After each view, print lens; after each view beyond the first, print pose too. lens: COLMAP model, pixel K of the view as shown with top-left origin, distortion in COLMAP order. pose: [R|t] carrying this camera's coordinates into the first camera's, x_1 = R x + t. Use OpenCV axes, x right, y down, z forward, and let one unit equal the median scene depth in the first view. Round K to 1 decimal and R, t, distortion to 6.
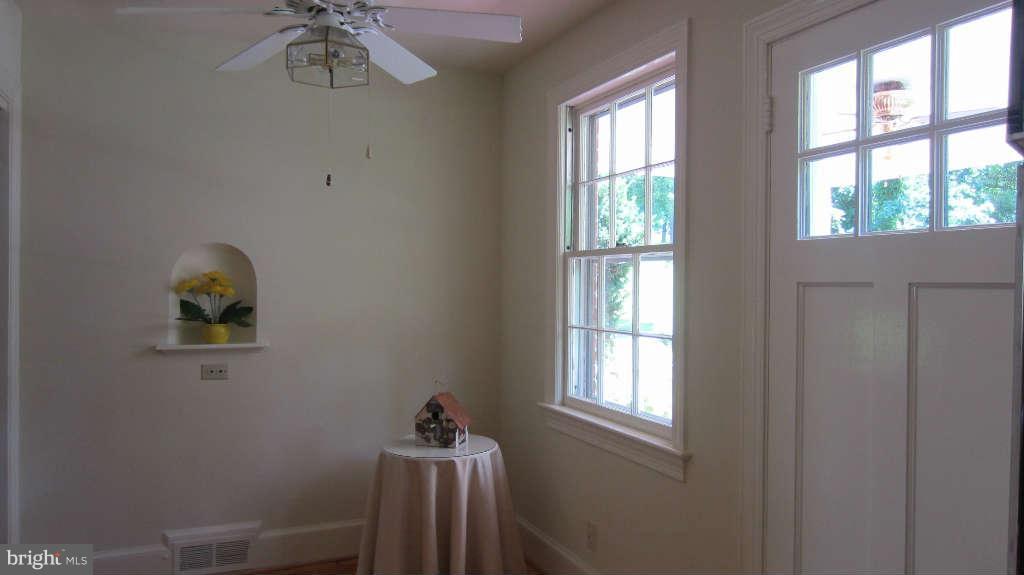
lens RADIAL K [[773.0, 0, 512.0], [0, 773.0, 287.5], [0, 0, 1]] dist [-0.030473, -0.001008]
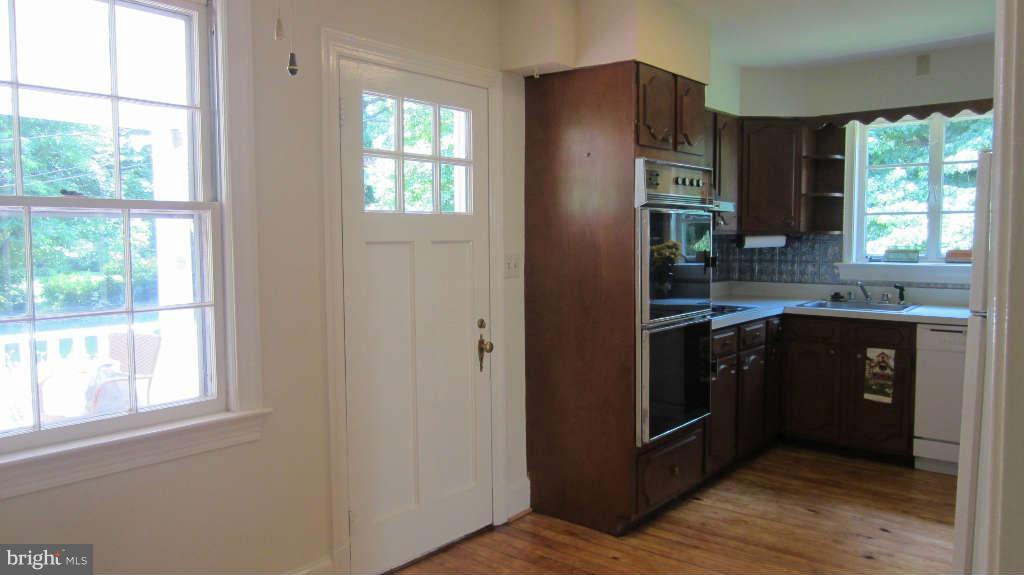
lens RADIAL K [[773.0, 0, 512.0], [0, 773.0, 287.5], [0, 0, 1]] dist [-0.030473, -0.001008]
pose [[-0.474838, -0.063481, 0.877781, -0.775494], [-0.002337, 0.997483, 0.070873, -0.022900], [-0.880070, 0.031602, -0.473791, 1.125276]]
